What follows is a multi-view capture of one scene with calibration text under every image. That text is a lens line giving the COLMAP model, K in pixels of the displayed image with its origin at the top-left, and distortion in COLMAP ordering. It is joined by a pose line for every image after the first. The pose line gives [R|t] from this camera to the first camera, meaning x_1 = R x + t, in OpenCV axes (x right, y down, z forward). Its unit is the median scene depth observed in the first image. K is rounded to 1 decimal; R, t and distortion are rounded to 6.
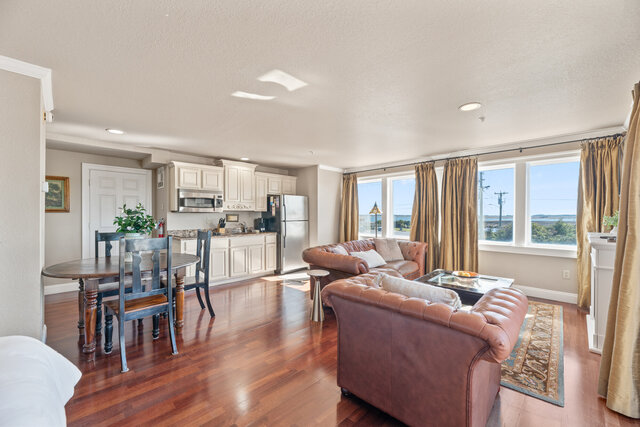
lens RADIAL K [[256.6, 0, 316.9], [0, 256.6, 212.1], [0, 0, 1]] dist [0.003679, -0.001181]
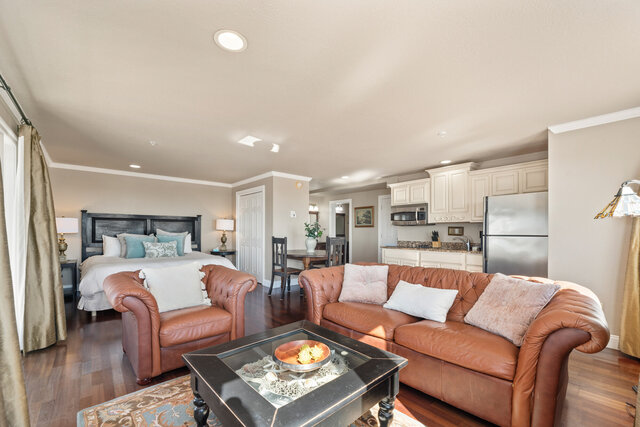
lens RADIAL K [[256.6, 0, 317.6], [0, 256.6, 226.5], [0, 0, 1]] dist [0.003679, -0.001181]
pose [[-0.040720, -0.019258, -0.998985, 0.624439], [0.004309, 0.999802, -0.019450, 0.026015], [0.999161, -0.005097, -0.040629, 0.639497]]
